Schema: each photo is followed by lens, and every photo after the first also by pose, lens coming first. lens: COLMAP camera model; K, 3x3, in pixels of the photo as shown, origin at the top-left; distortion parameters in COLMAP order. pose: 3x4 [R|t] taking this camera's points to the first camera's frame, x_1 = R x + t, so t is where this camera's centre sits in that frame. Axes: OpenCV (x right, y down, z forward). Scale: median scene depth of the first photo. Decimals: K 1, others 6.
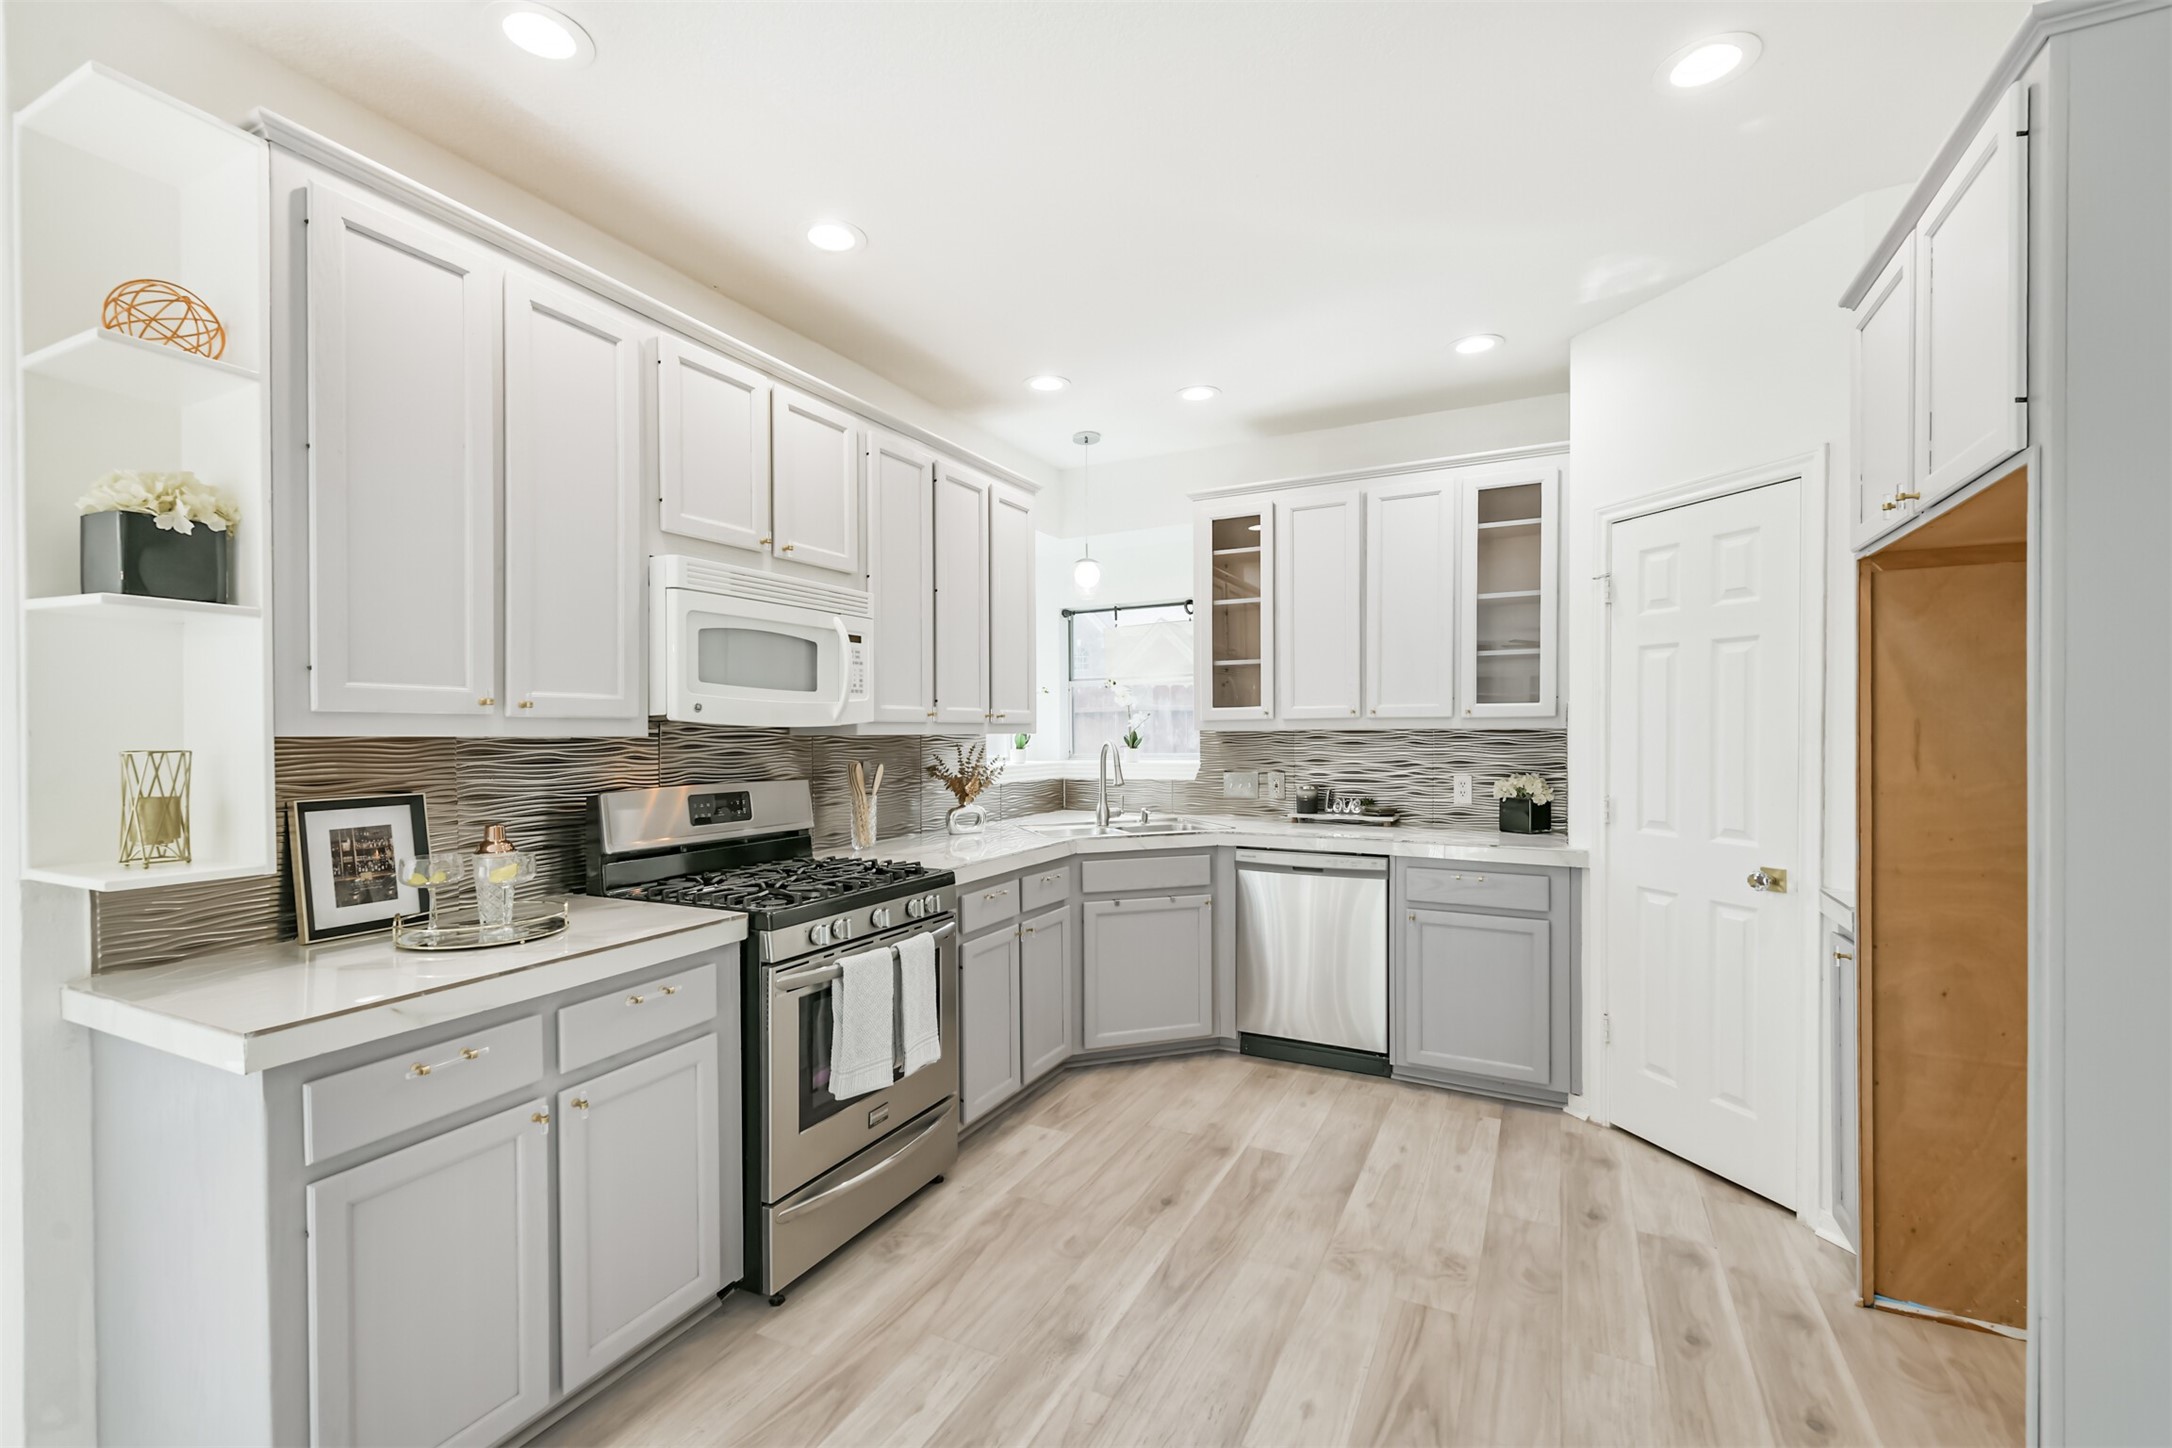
lens RADIAL K [[937.1, 0, 1082.1], [0, 937.1, 734.2], [0, 0, 1]] dist [0.026866, -0.001505]
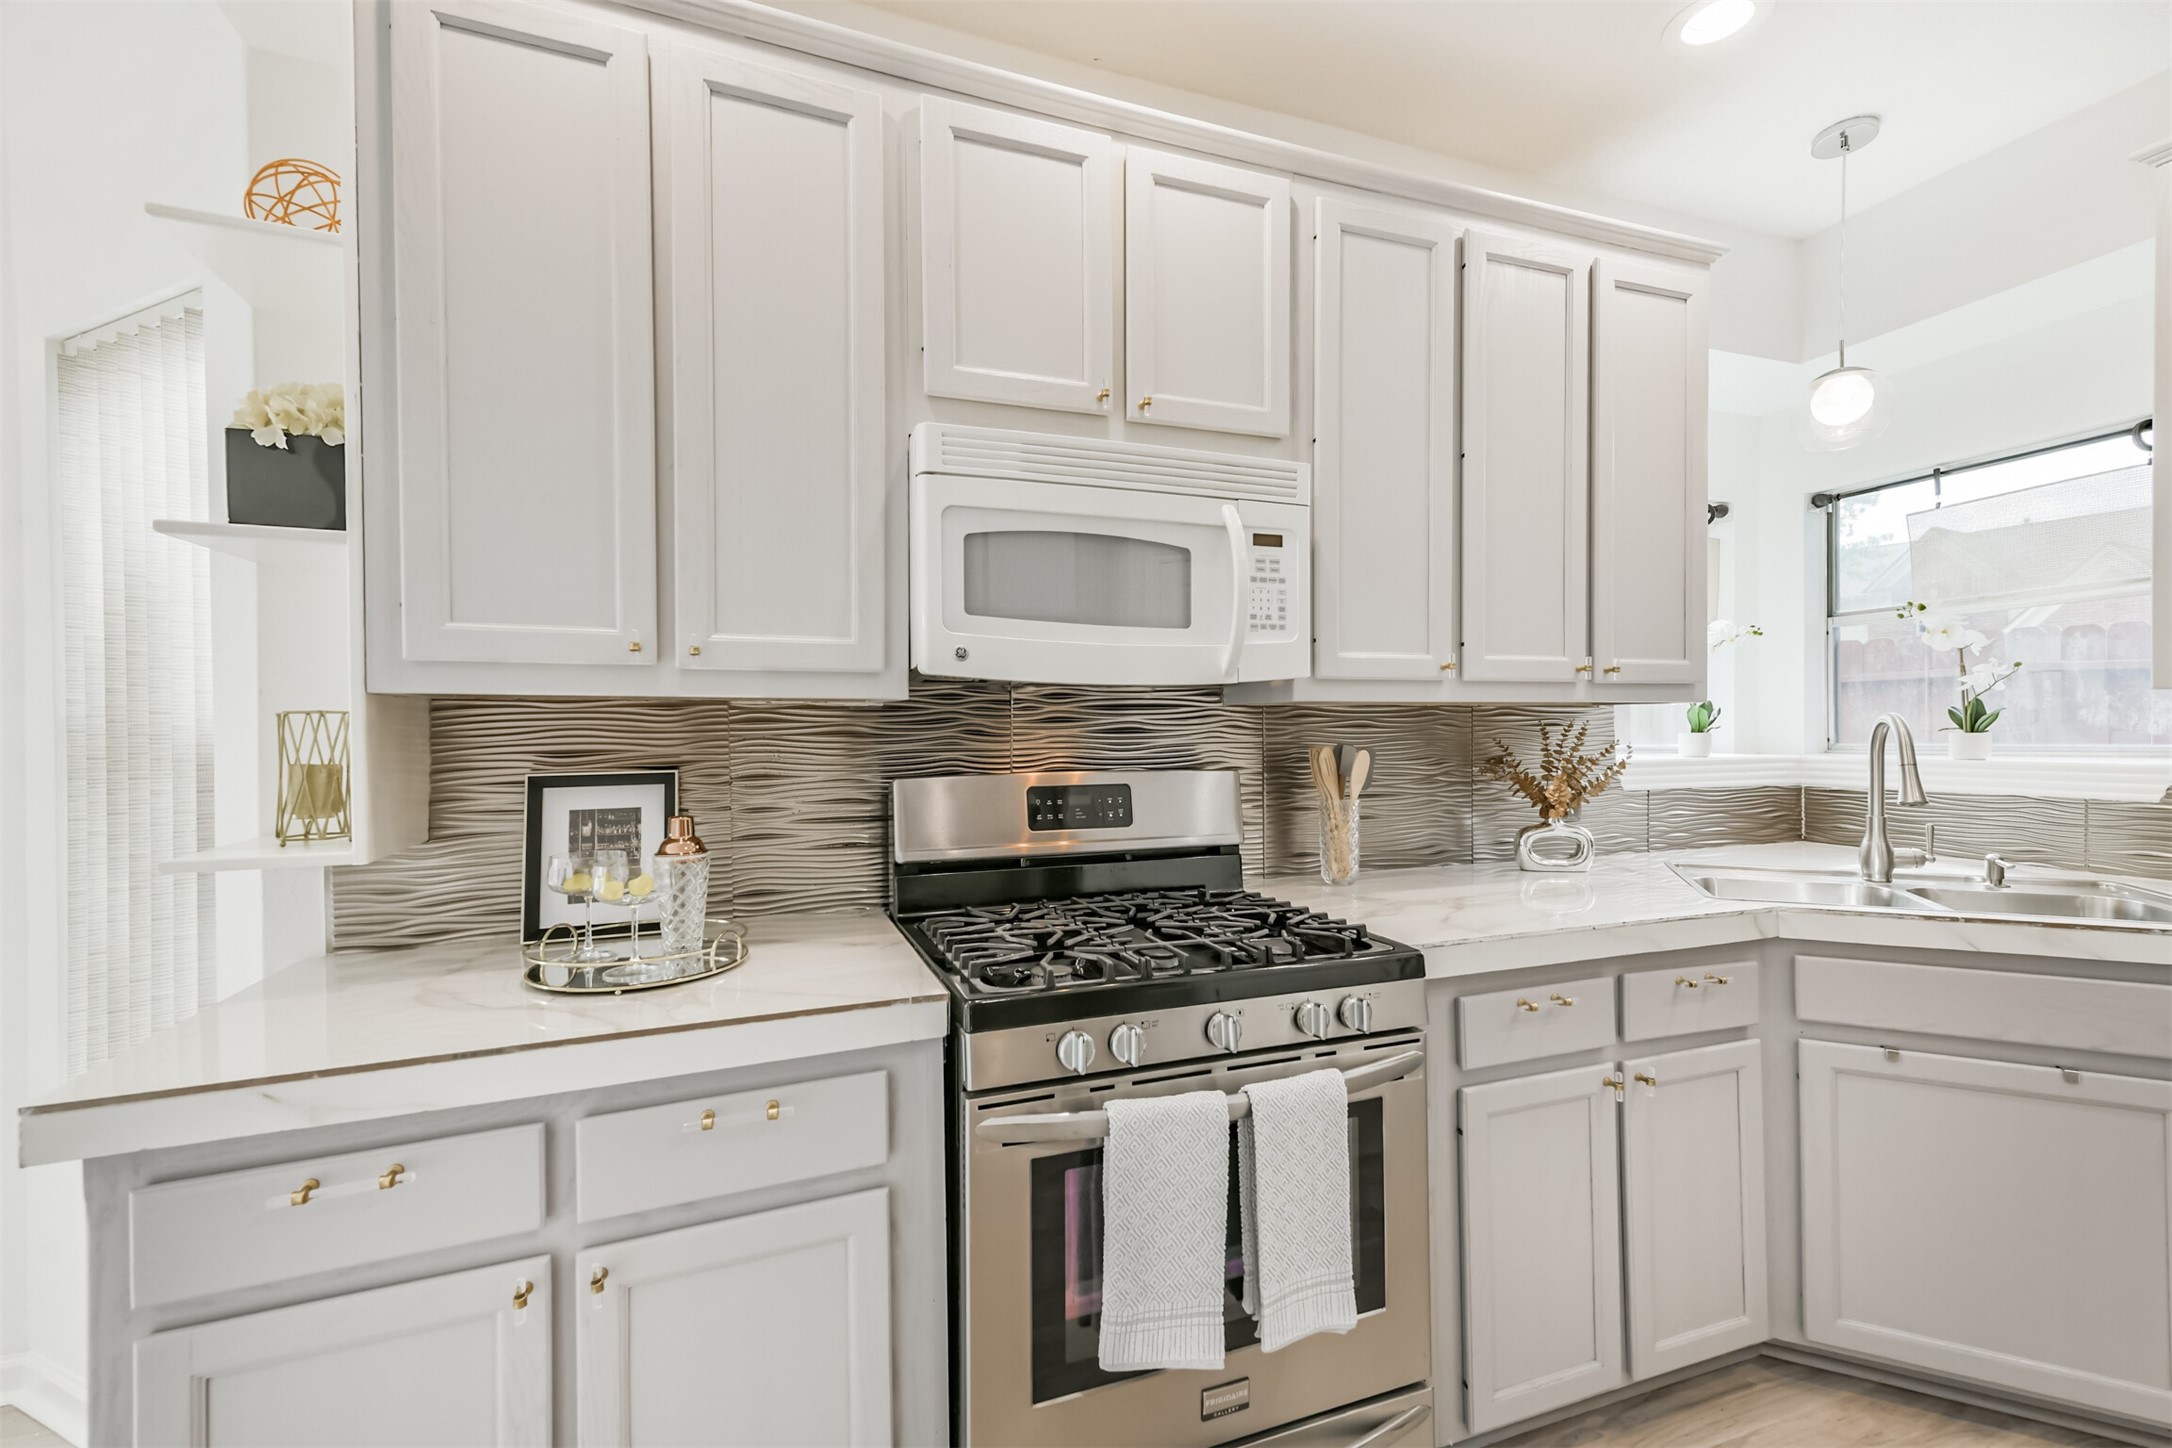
lens RADIAL K [[937.1, 0, 1082.4], [0, 937.1, 727.5], [0, 0, 1]] dist [0.026866, -0.001505]
pose [[0.739996, 0.001111, -0.672610, 0.085154], [0.001020, 0.999996, 0.002774, 0.019483], [0.672610, -0.002738, 0.739992, 0.530299]]
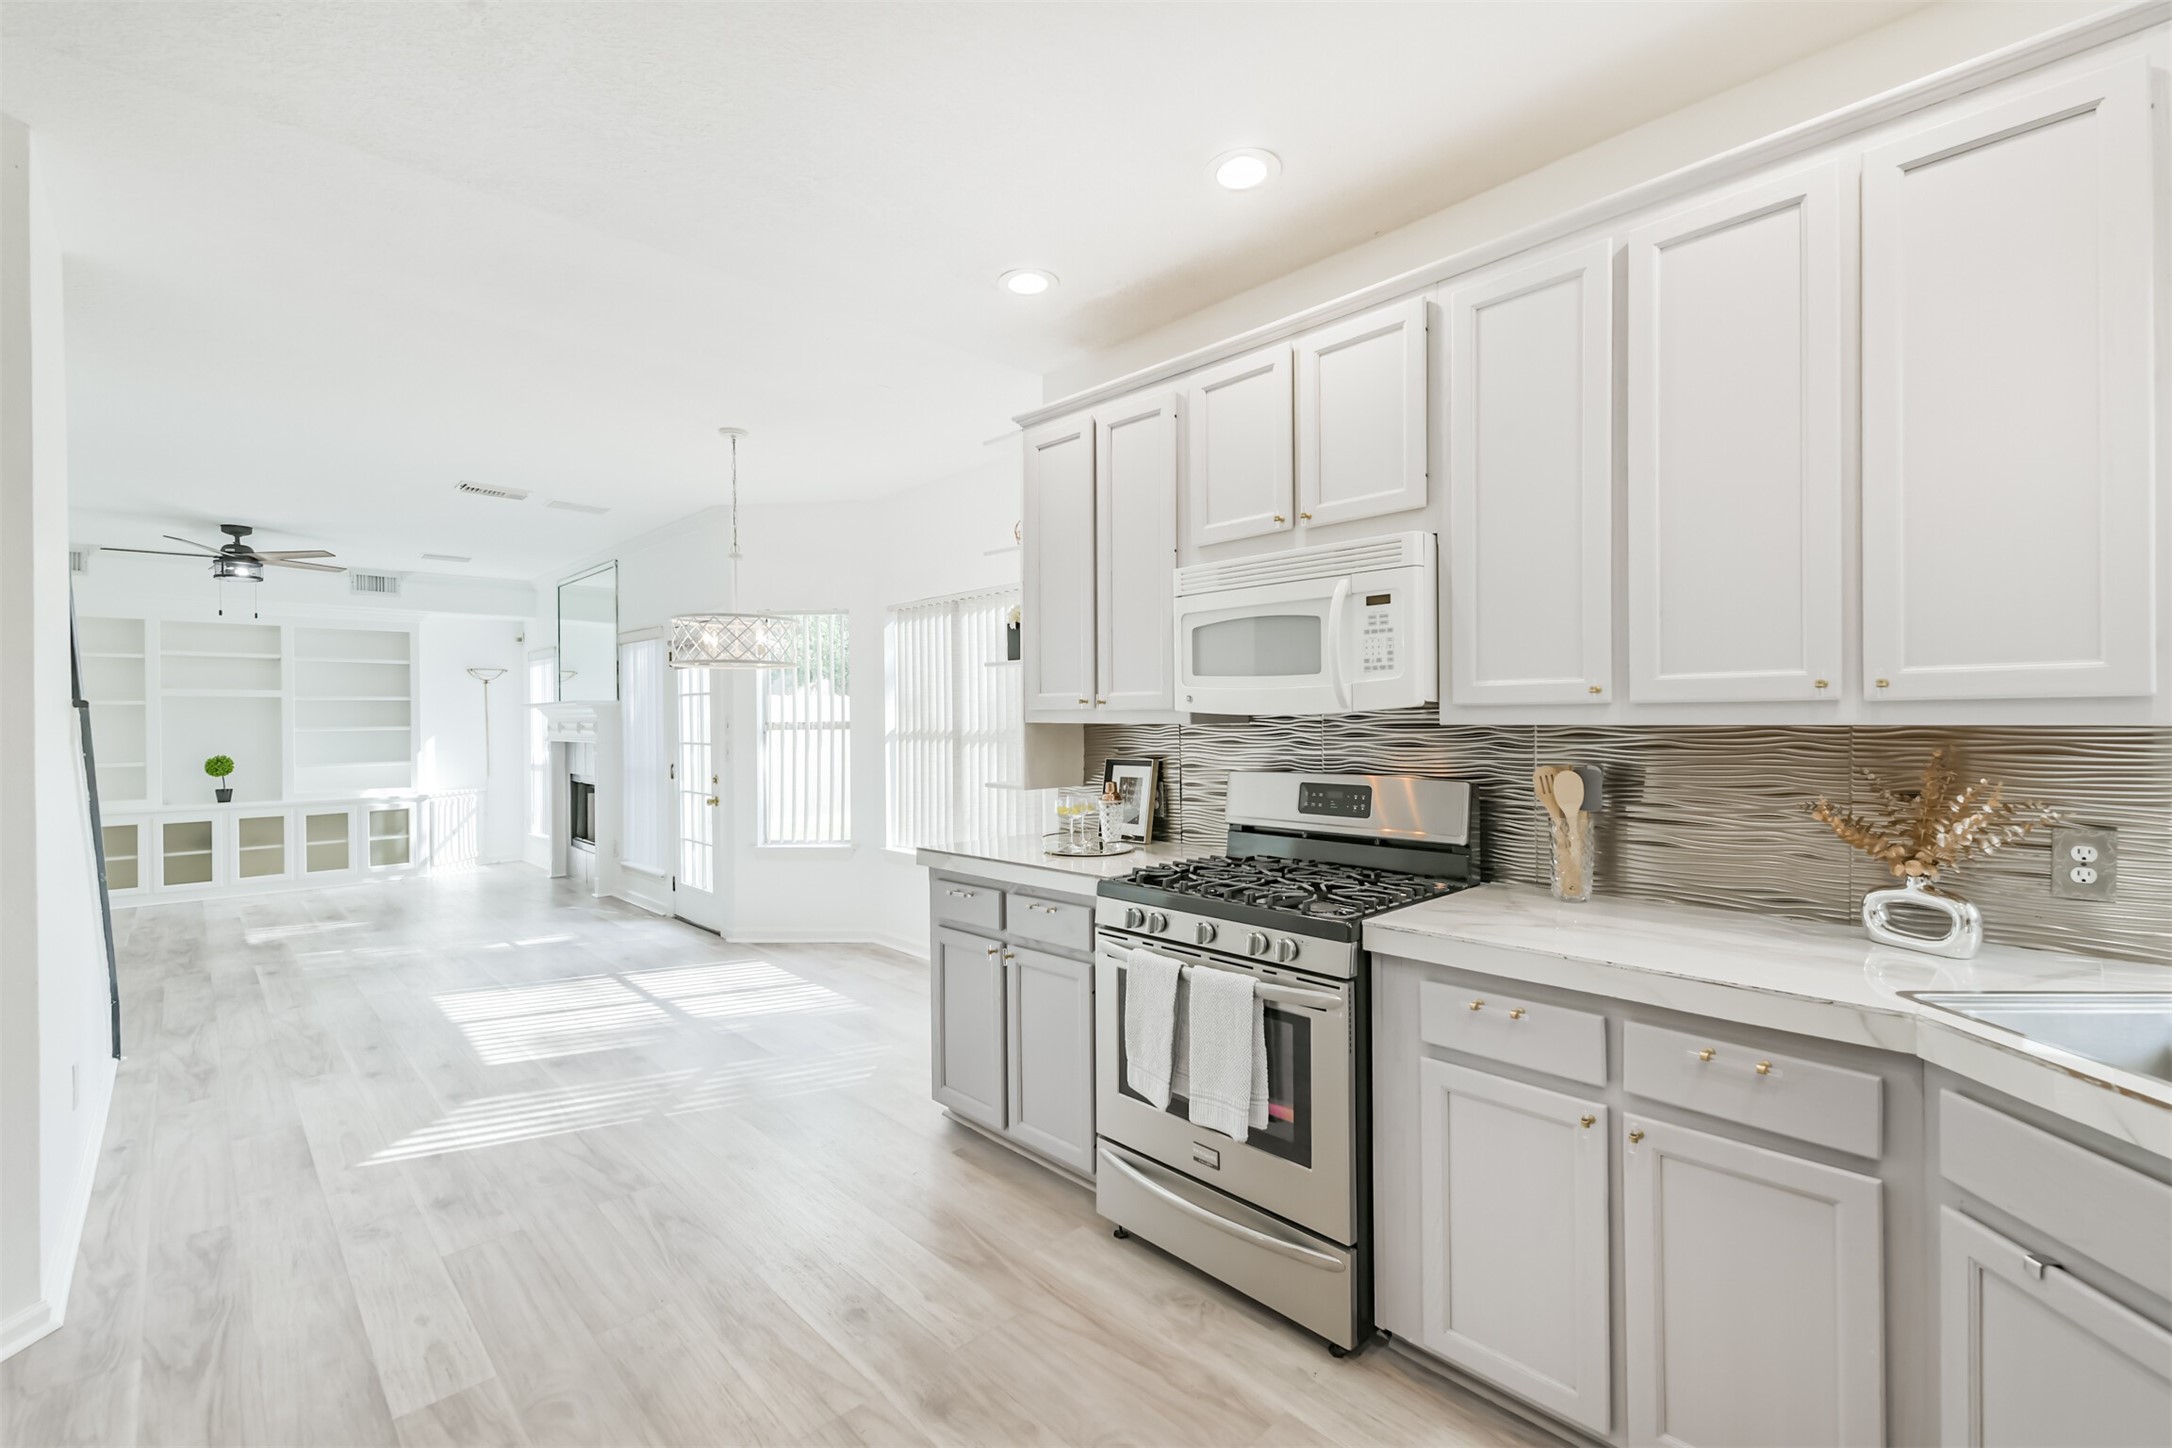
lens RADIAL K [[937.1, 0, 1082.0], [0, 937.1, 717.9], [0, 0, 1]] dist [0.026866, -0.001505]
pose [[-0.332801, 0.004190, -0.942988, 0.638151], [0.003132, 0.999990, 0.003338, -0.008863], [0.942992, -0.001843, -0.332811, 1.155646]]
